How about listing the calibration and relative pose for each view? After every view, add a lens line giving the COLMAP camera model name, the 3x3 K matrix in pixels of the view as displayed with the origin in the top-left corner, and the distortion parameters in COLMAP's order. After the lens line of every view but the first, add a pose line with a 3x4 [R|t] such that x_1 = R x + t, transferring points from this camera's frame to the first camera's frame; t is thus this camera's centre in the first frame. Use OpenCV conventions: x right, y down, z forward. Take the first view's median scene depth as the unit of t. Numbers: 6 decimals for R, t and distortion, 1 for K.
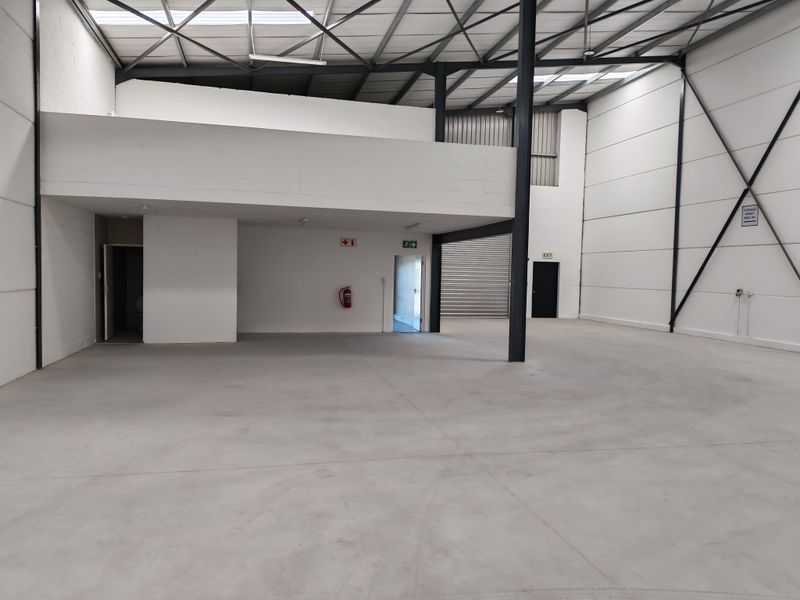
lens RADIAL K [[592.4, 0, 400.0], [0, 592.4, 300.0], [0, 0, 1]] dist [0.066678, -0.093982]
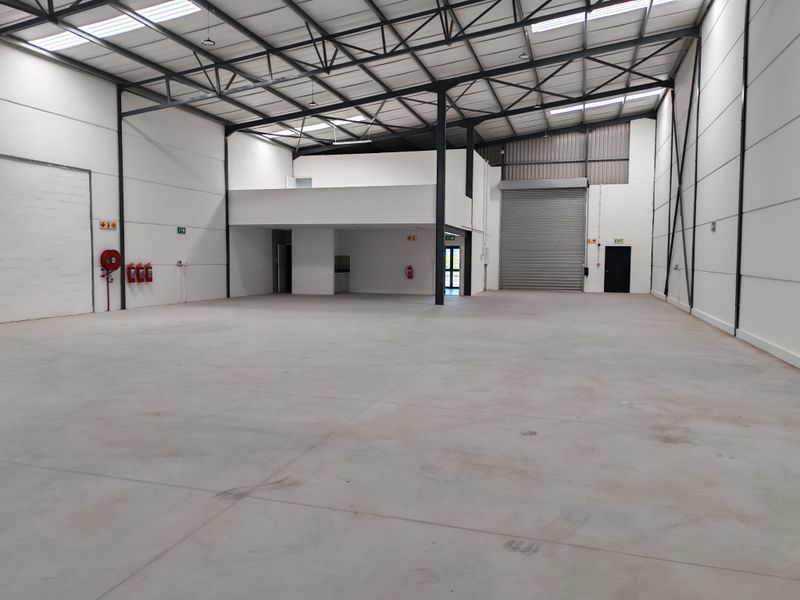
lens RADIAL K [[592.4, 0, 400.0], [0, 592.4, 300.0], [0, 0, 1]] dist [0.066678, -0.093982]
pose [[0.862888, 0.017535, -0.505091, 0.875497], [-0.011533, 0.999821, 0.015008, 0.059300], [0.505264, -0.007125, 0.862936, -0.519420]]
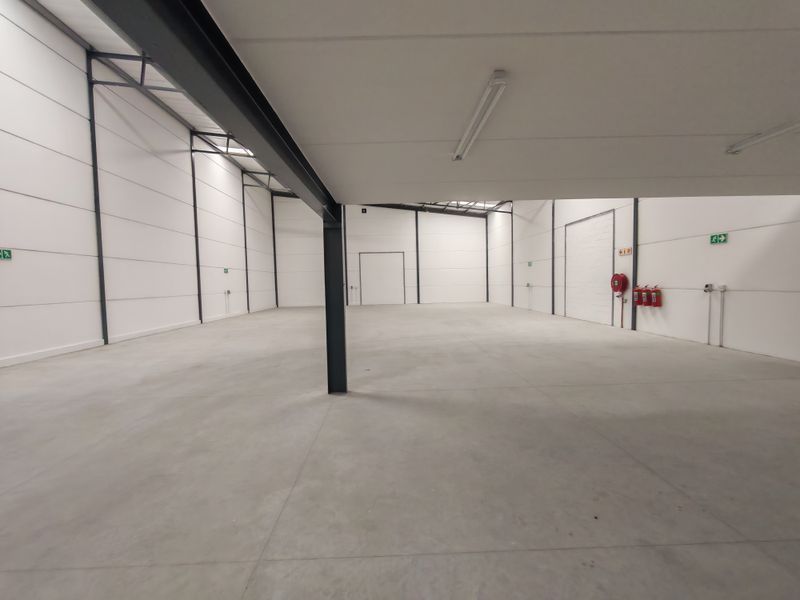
lens RADIAL K [[367.1, 0, 400.0], [0, 367.1, 300.0], [0, 0, 1]] dist [0.000480, 0.000036]
pose [[-0.978574, -0.011264, 0.205587, 0.020272], [0.009621, 0.994911, 0.100301, -0.054016], [-0.205670, 0.100130, -0.973485, 1.272222]]
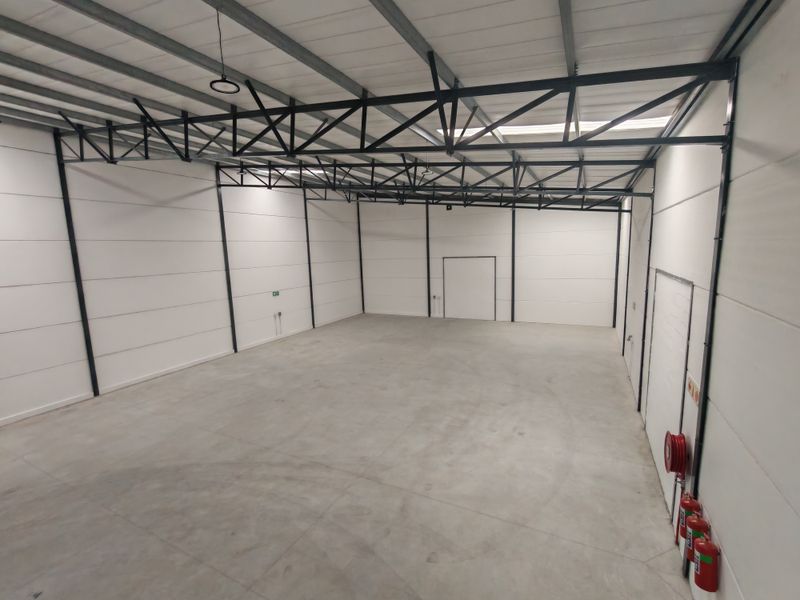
lens RADIAL K [[367.1, 0, 400.0], [0, 367.1, 300.0], [0, 0, 1]] dist [0.000480, 0.000036]
pose [[-0.756375, -0.088120, 0.648175, -0.340738], [0.048775, 0.980529, 0.190220, -0.261052], [-0.652317, 0.175492, -0.737350, 0.755320]]
